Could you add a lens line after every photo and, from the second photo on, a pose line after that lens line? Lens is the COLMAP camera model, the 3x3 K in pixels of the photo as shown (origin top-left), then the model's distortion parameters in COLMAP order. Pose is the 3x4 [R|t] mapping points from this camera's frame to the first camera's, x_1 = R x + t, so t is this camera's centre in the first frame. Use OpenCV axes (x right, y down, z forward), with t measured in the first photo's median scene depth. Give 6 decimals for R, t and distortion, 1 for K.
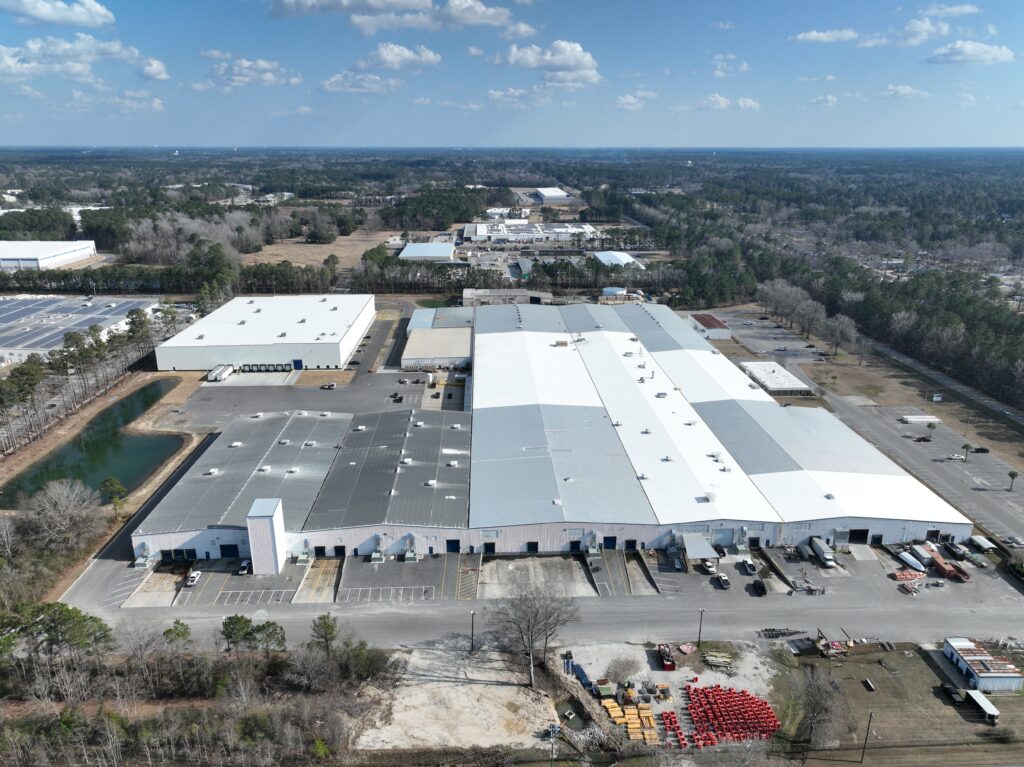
lens RADIAL K [[719.7, 0, 512.0], [0, 719.7, 383.5], [0, 0, 1]] dist [-0.002516, 0.027268]
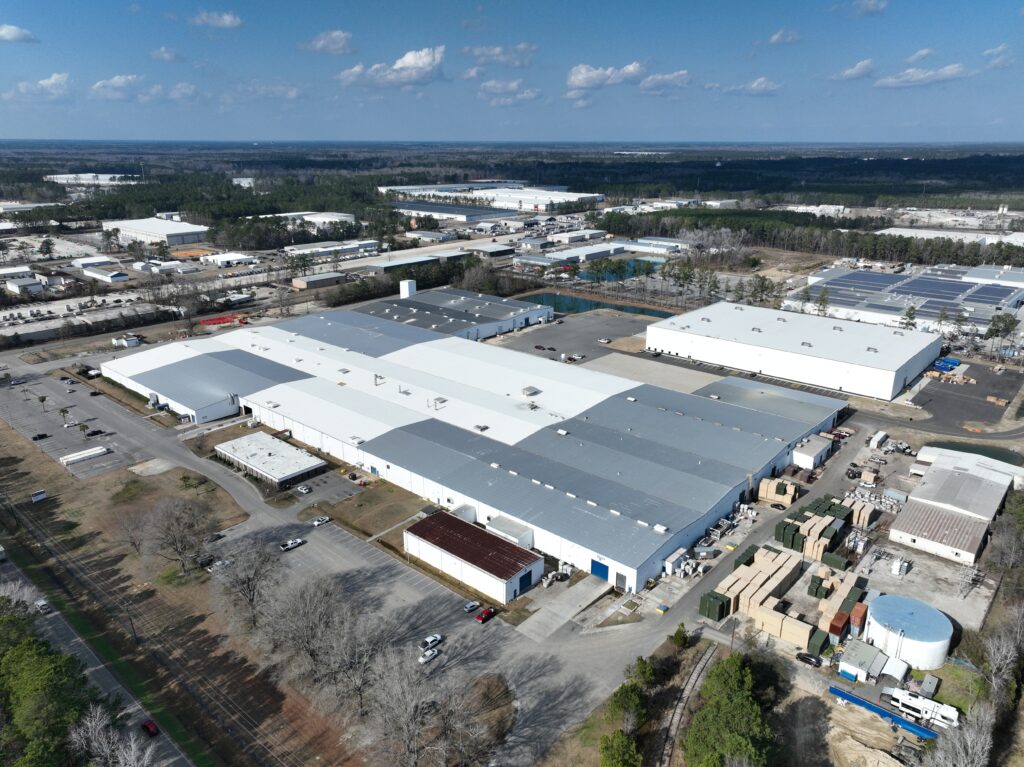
lens RADIAL K [[719.7, 0, 512.0], [0, 719.7, 383.5], [0, 0, 1]] dist [-0.002516, 0.027268]
pose [[-0.687285, 0.229808, -0.689077, 0.665656], [-0.232020, 0.829488, 0.508051, -0.488421], [0.688336, 0.509056, -0.516775, 1.478585]]
